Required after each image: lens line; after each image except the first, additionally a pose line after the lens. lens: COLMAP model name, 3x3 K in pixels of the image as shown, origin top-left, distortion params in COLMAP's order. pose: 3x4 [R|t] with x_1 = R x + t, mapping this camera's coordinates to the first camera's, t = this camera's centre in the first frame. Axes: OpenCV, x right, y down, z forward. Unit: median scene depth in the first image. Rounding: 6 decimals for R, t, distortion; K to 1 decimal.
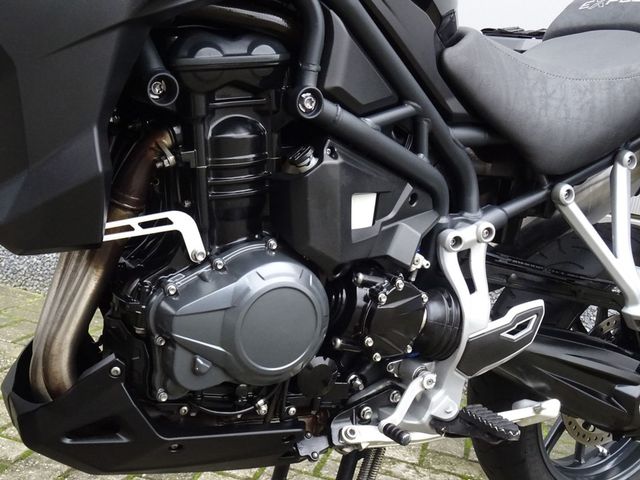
lens RADIAL K [[790.5, 0, 320.9], [0, 790.5, 238.5], [0, 0, 1]] dist [-0.039860, 0.000000]
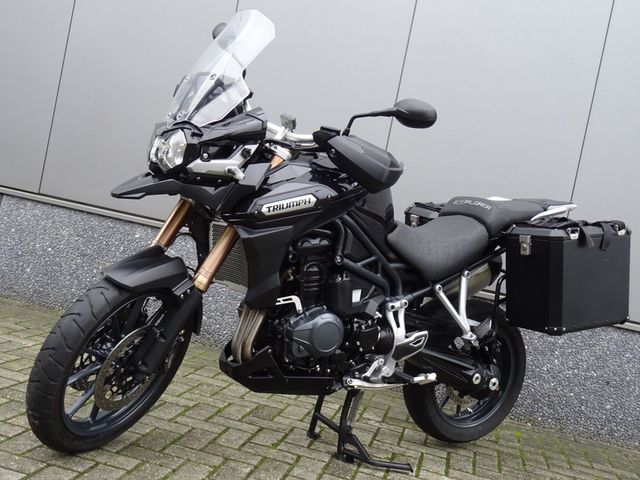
lens RADIAL K [[721.0, 0, 322.6], [0, 721.0, 246.0], [0, 0, 1]] dist [0.086087, 0.000000]
pose [[0.999709, 0.017232, 0.016854, -0.103745], [-0.015907, 0.996996, -0.075800, -0.014419], [-0.018109, 0.075510, 0.996981, -1.431206]]
